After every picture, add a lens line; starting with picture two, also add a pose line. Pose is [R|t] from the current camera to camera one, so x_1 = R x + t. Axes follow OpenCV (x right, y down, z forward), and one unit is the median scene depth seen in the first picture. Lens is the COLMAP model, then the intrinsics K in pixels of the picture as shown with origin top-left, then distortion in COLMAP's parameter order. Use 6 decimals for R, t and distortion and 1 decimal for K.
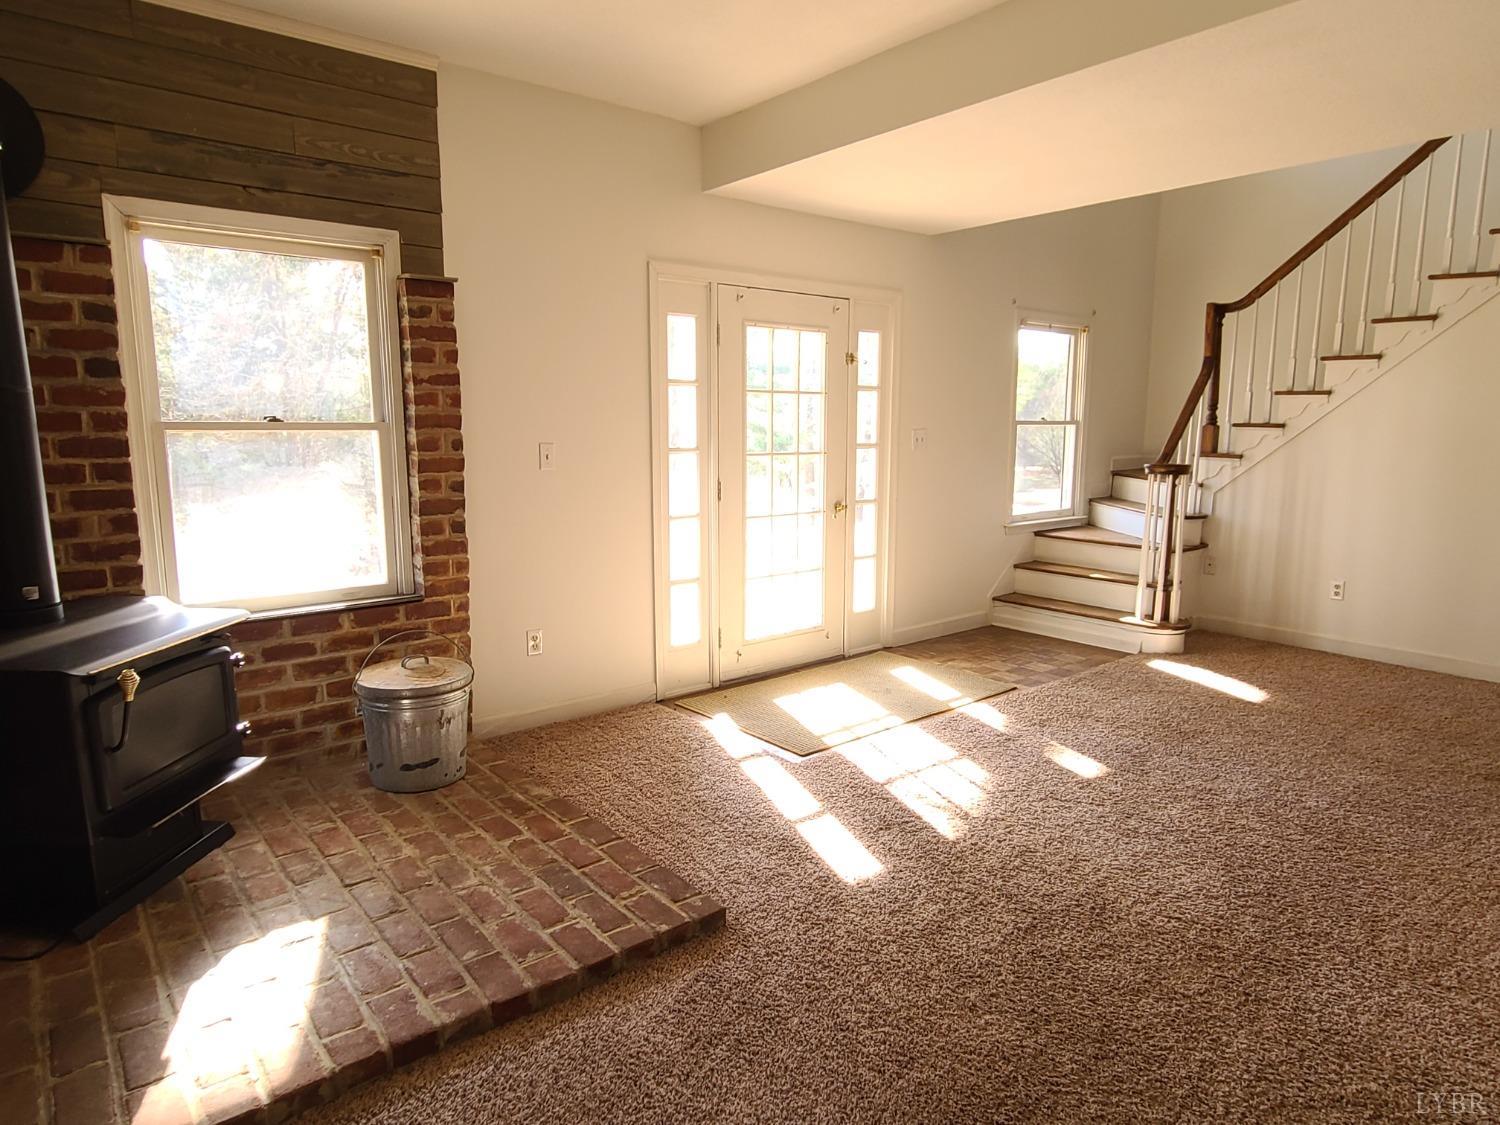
lens RADIAL K [[907.3, 0, 749.1], [0, 907.3, 566.1], [0, 0, 1]] dist [0.003970, -0.001476]
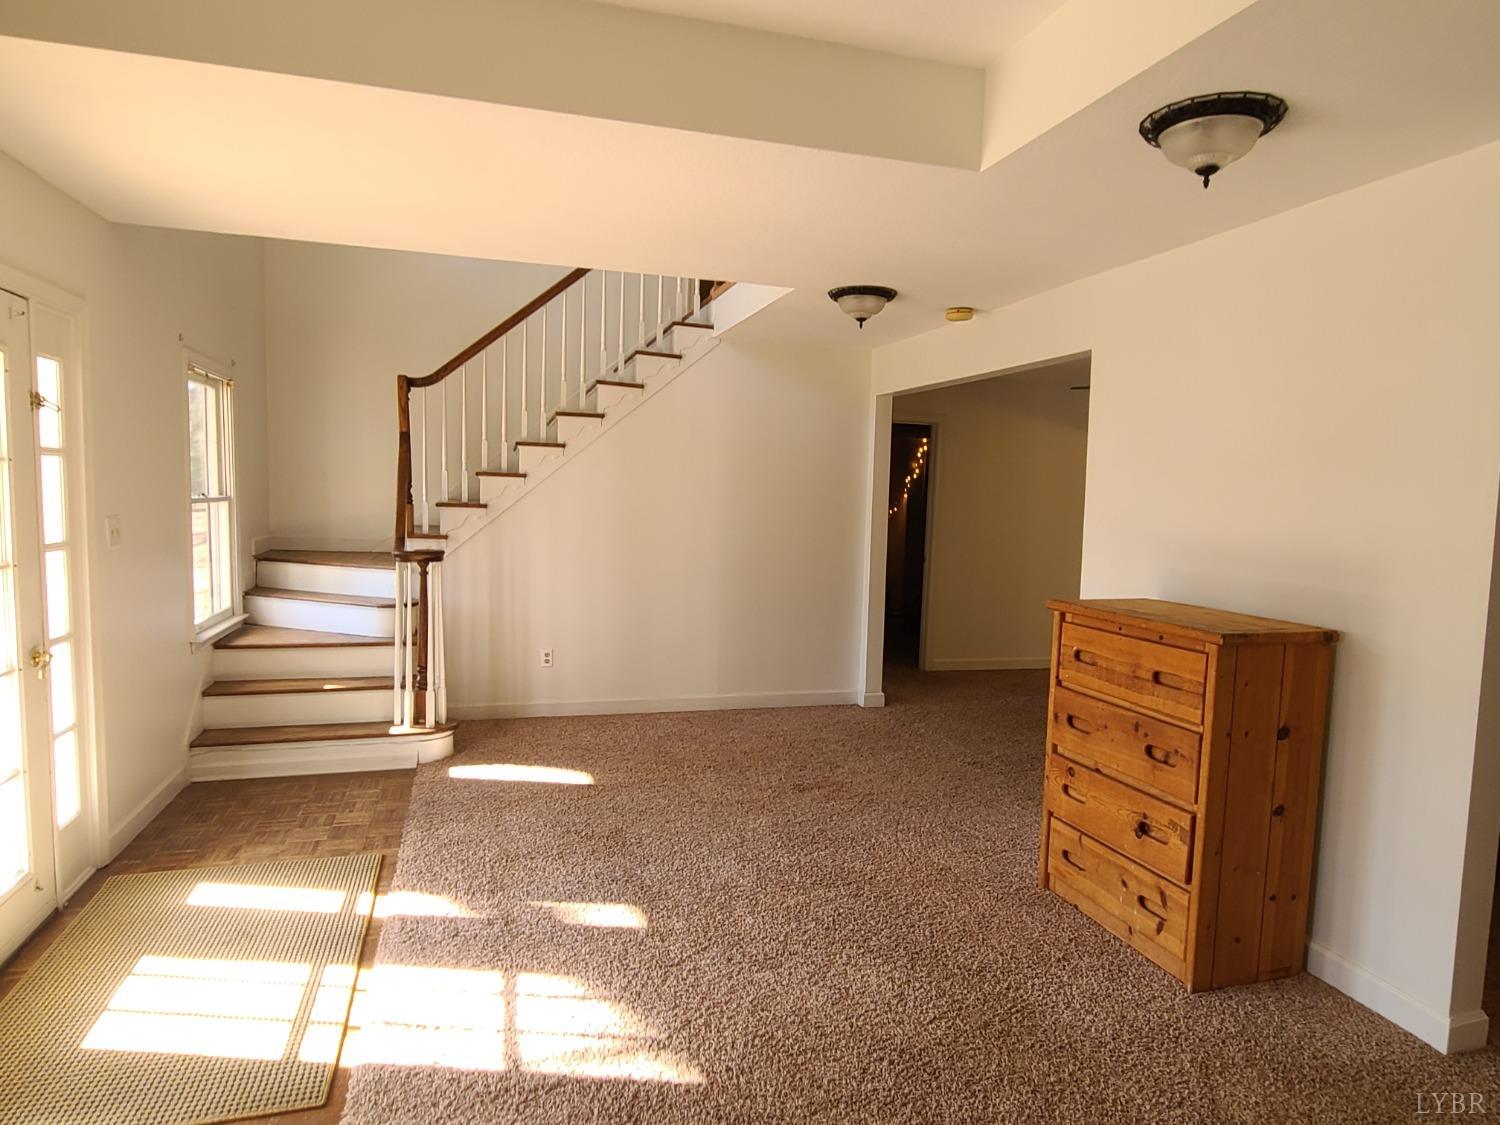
lens RADIAL K [[907.3, 0, 749.1], [0, 907.3, 566.1], [0, 0, 1]] dist [0.003970, -0.001476]
pose [[0.387916, -0.070056, 0.919028, -0.232953], [0.123385, 0.992079, 0.023545, -0.075158], [-0.913399, 0.104261, 0.393487, 0.338434]]
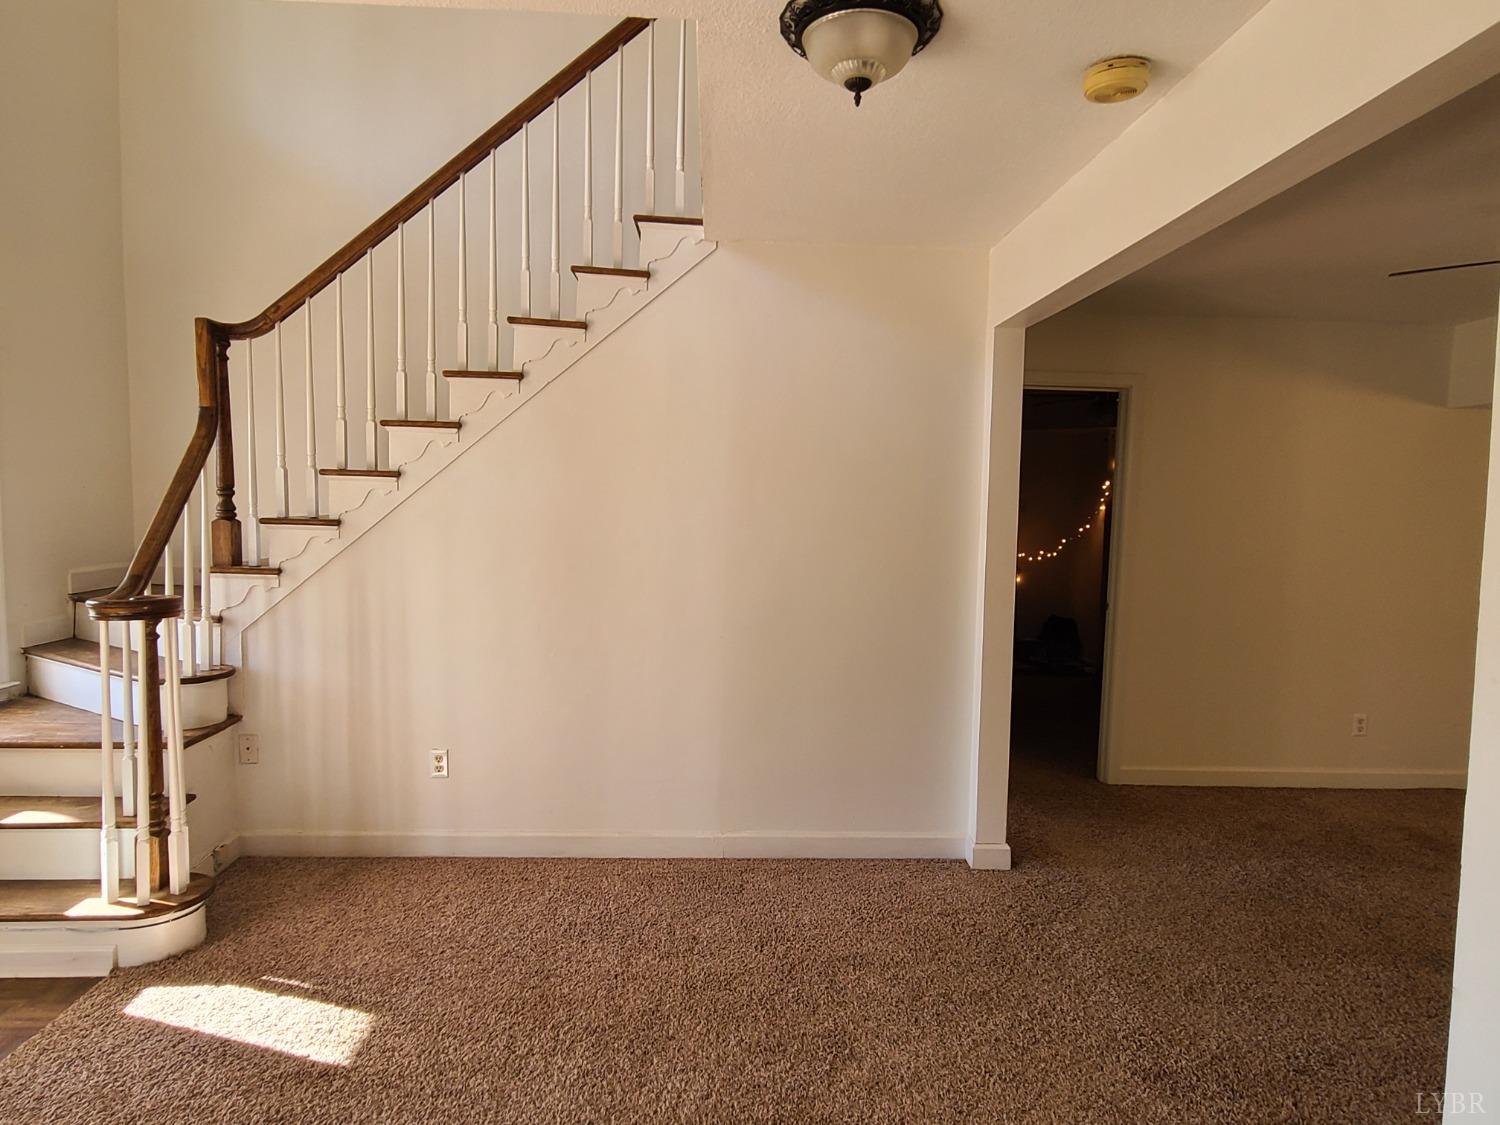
lens RADIAL K [[907.3, 0, 749.1], [0, 907.3, 566.1], [0, 0, 1]] dist [0.003970, -0.001476]
pose [[0.594623, -0.048778, 0.802524, 0.242725], [0.112541, 0.993381, -0.023008, -0.076077], [-0.796090, 0.103998, 0.596176, 0.386918]]
